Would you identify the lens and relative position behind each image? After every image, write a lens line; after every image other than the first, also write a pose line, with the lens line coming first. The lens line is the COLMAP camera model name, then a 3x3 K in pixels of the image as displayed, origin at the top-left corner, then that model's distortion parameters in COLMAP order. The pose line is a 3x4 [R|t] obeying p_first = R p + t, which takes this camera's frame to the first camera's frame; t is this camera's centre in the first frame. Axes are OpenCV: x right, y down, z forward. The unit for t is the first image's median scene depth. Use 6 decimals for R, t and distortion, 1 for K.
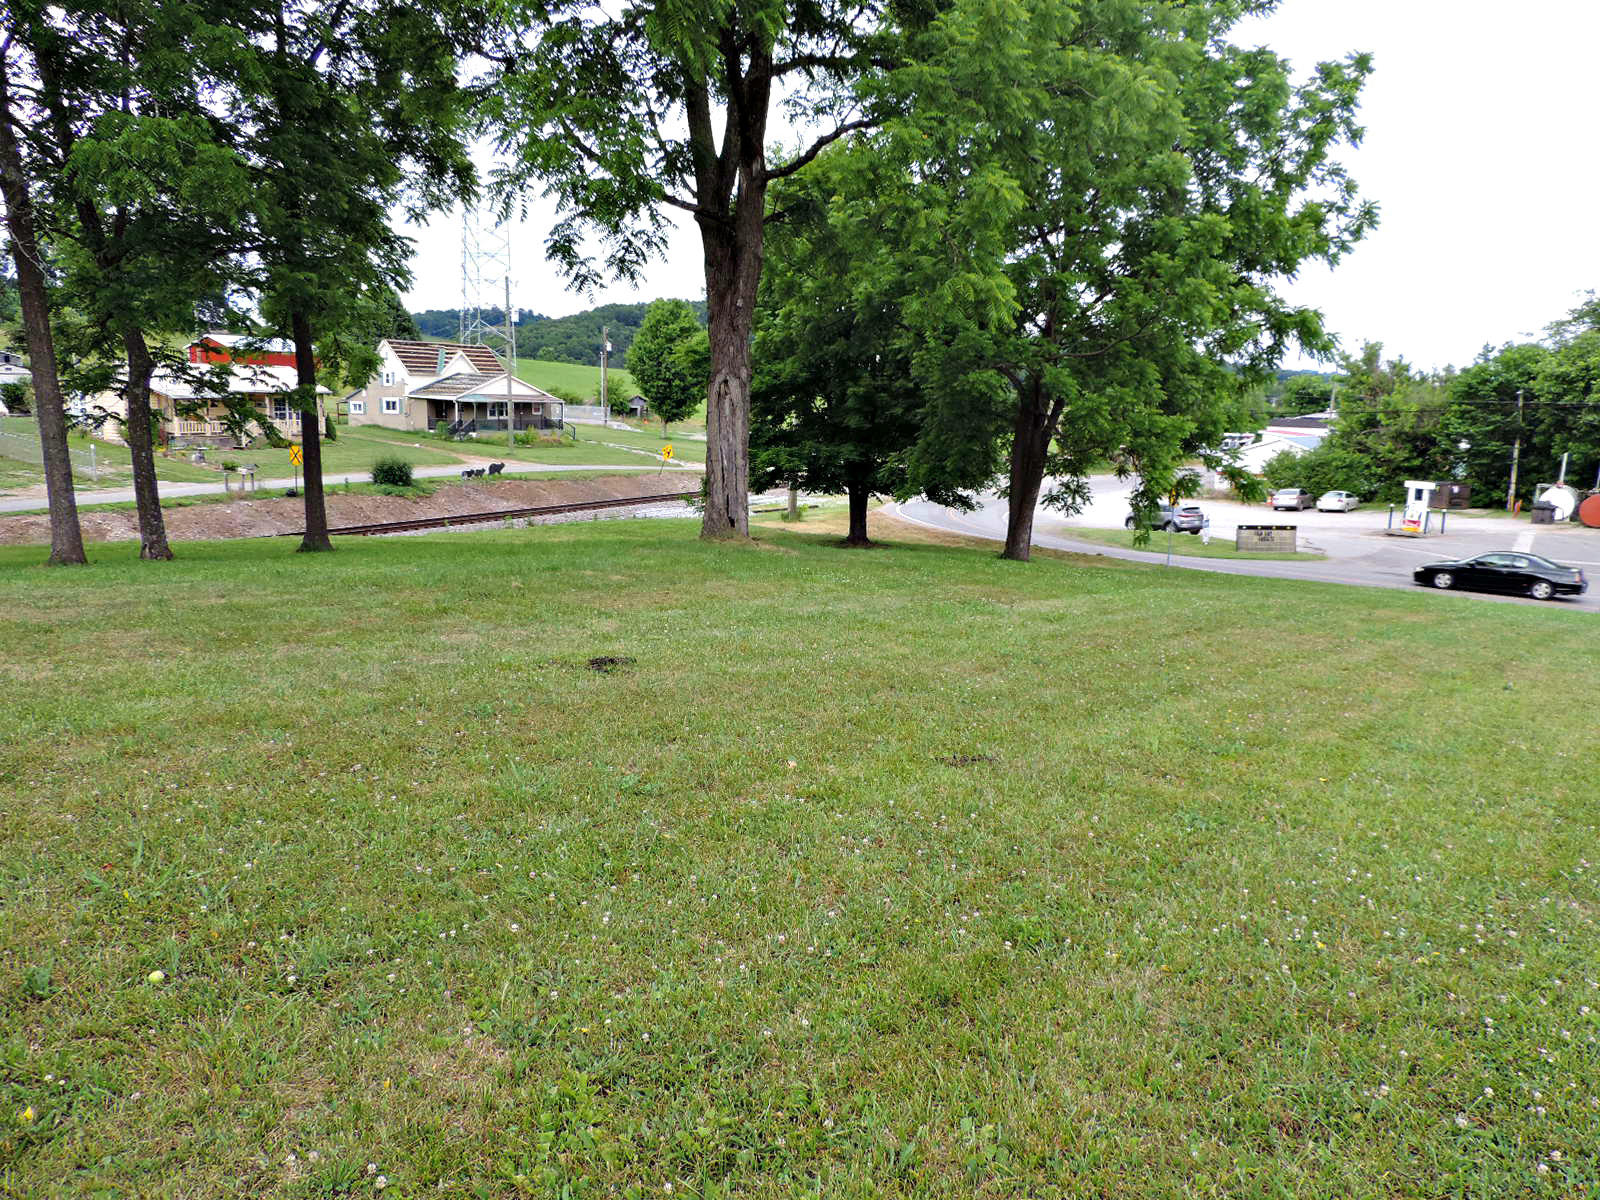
lens RADIAL K [[1135.6, 0, 800.0], [0, 1135.6, 600.0], [0, 0, 1]] dist [-0.003827, -0.001739]
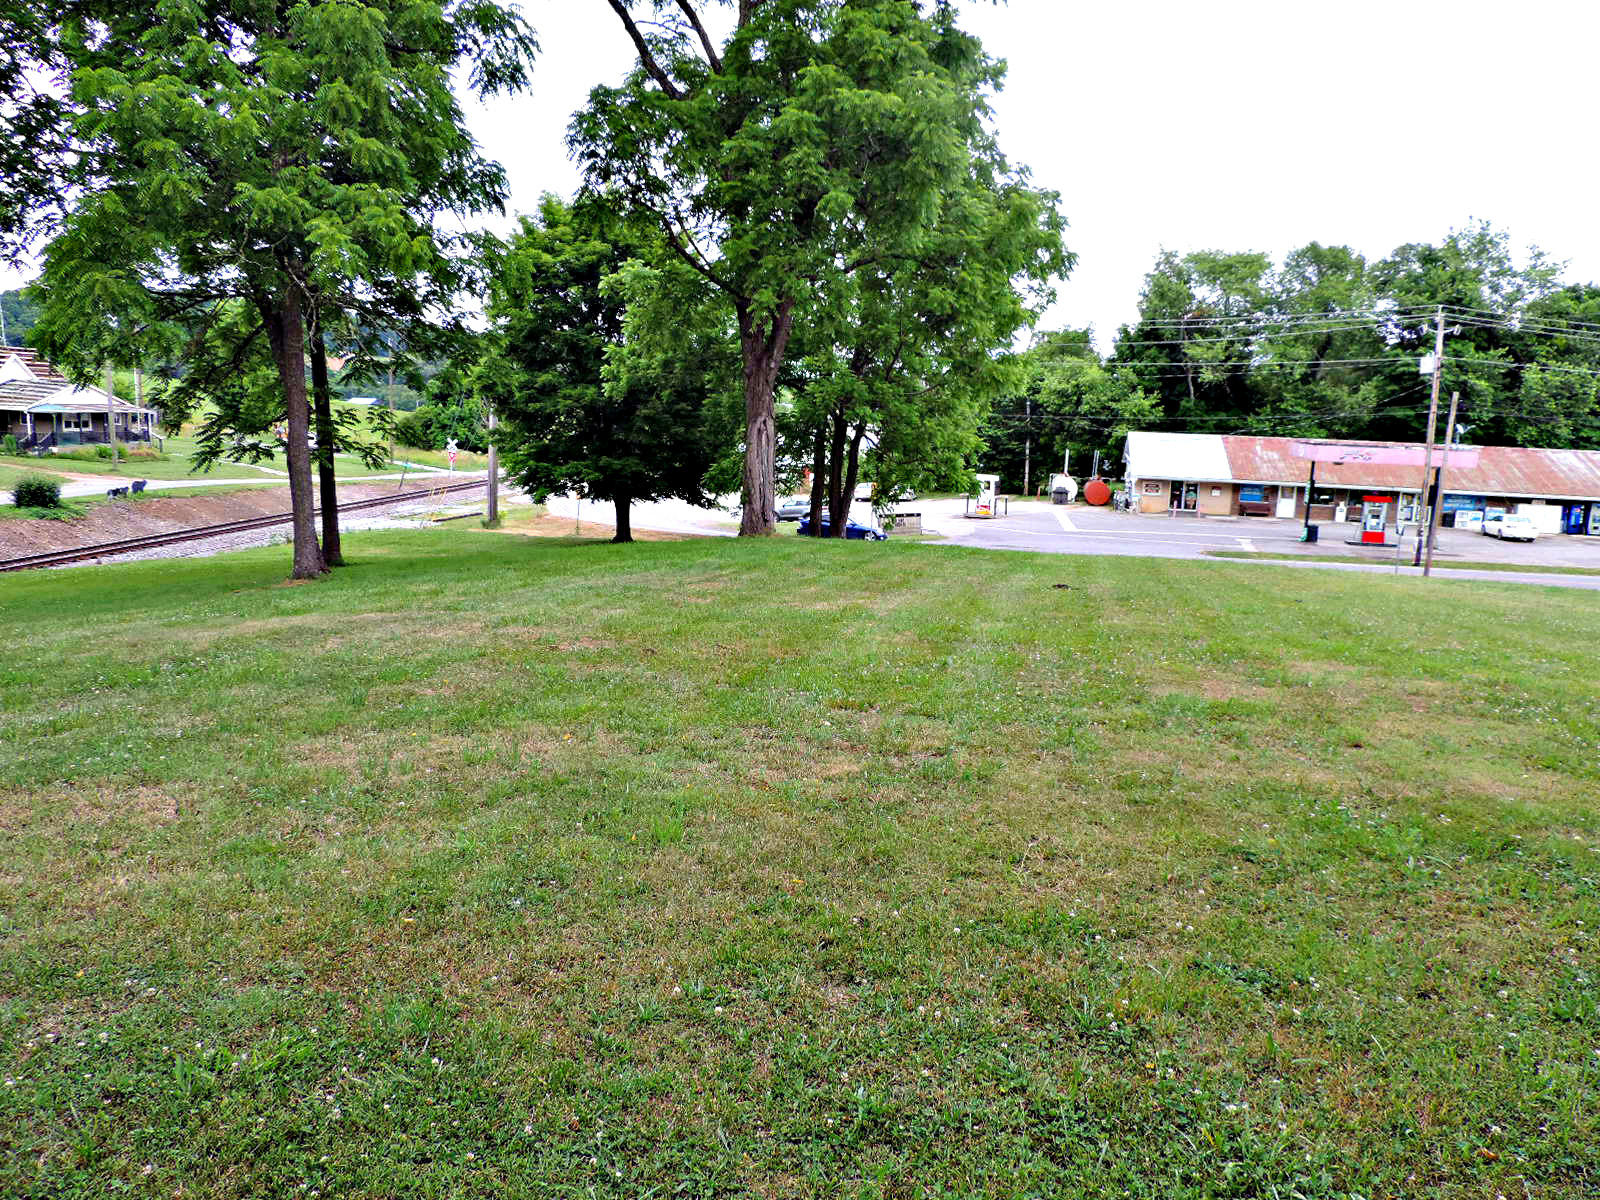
lens RADIAL K [[1135.6, 0, 800.0], [0, 1135.6, 600.0], [0, 0, 1]] dist [-0.003827, -0.001739]
pose [[0.910948, -0.070388, 0.406471, -0.159546], [0.070471, 0.997404, 0.014786, 0.002462], [-0.406457, 0.015175, 0.913544, -0.076681]]
